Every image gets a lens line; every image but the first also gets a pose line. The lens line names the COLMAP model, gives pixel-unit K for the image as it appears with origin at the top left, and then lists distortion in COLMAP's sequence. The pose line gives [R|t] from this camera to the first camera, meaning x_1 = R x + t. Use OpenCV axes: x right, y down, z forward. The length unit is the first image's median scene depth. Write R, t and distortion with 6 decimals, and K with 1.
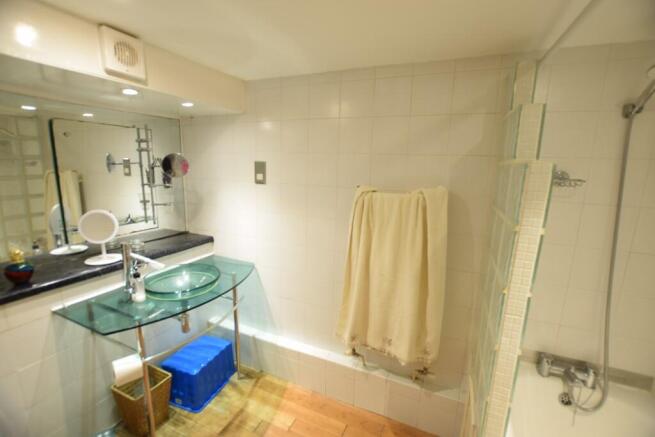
lens RADIAL K [[290.0, 0, 326.7], [0, 290.0, 221.1], [0, 0, 1]] dist [-0.029695, 0.001696]
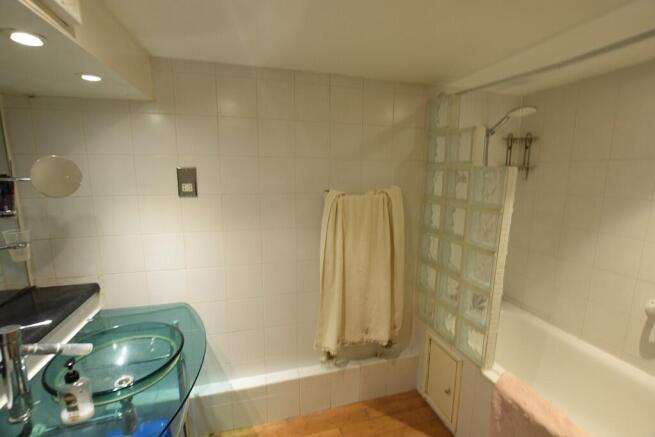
lens RADIAL K [[290.0, 0, 325.3], [0, 290.0, 220.6], [0, 0, 1]] dist [-0.029695, 0.001696]
pose [[0.762450, -0.130130, 0.633826, -0.494515], [0.134561, 0.990040, 0.041395, -0.055271], [-0.632900, 0.053726, 0.772367, 0.212726]]
